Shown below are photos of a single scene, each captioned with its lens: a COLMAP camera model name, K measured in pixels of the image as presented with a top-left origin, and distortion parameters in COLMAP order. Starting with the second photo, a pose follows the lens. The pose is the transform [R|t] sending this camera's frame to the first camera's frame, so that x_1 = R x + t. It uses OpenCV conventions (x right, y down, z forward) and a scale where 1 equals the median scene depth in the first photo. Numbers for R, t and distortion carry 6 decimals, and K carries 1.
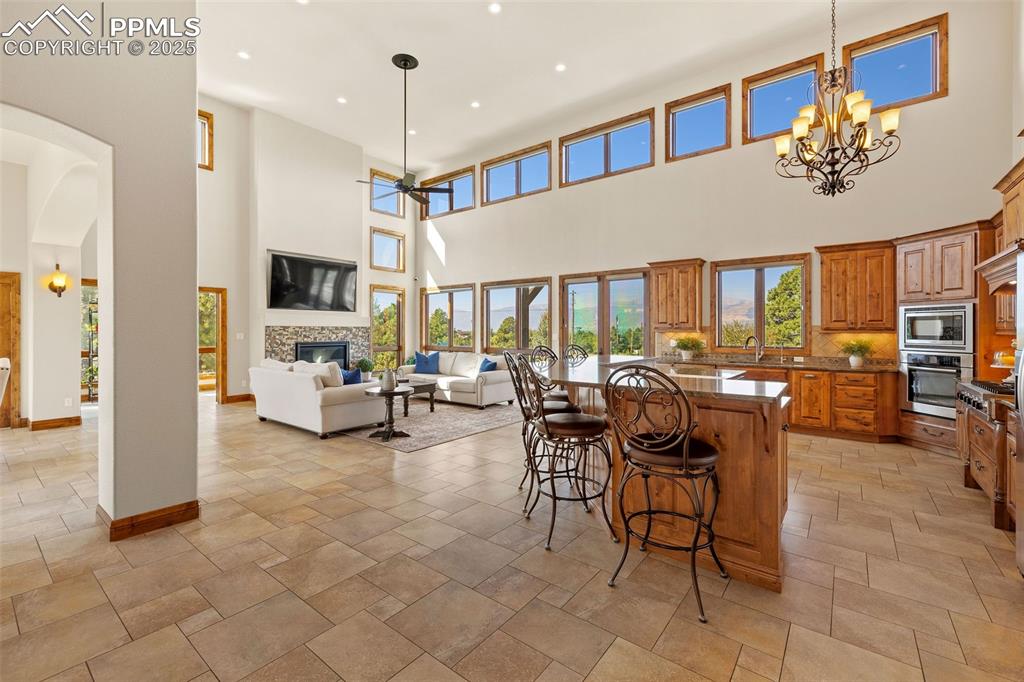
lens RADIAL K [[432.4, 0, 508.8], [0, 432.4, 329.7], [0, 0, 1]] dist [0.001722, 0.001078]
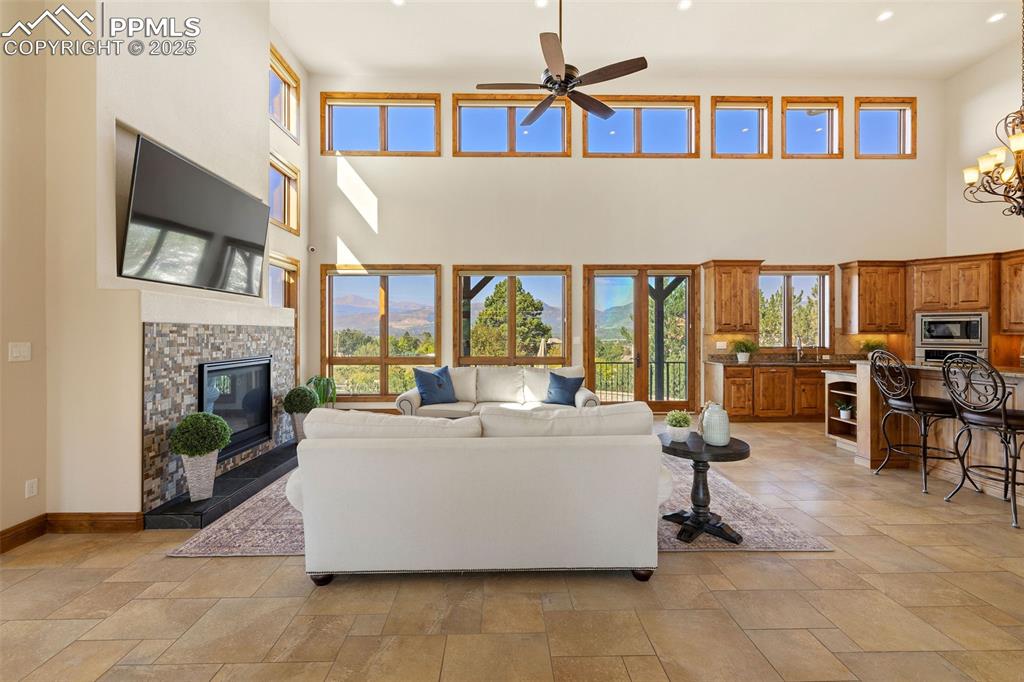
lens RADIAL K [[432.4, 0, 509.3], [0, 432.4, 332.6], [0, 0, 1]] dist [0.001722, 0.001078]
pose [[0.772557, -0.001301, 0.634945, -0.566309], [0.001272, 0.999999, 0.000502, 0.001118], [-0.634945, 0.000420, 0.772557, 0.519102]]
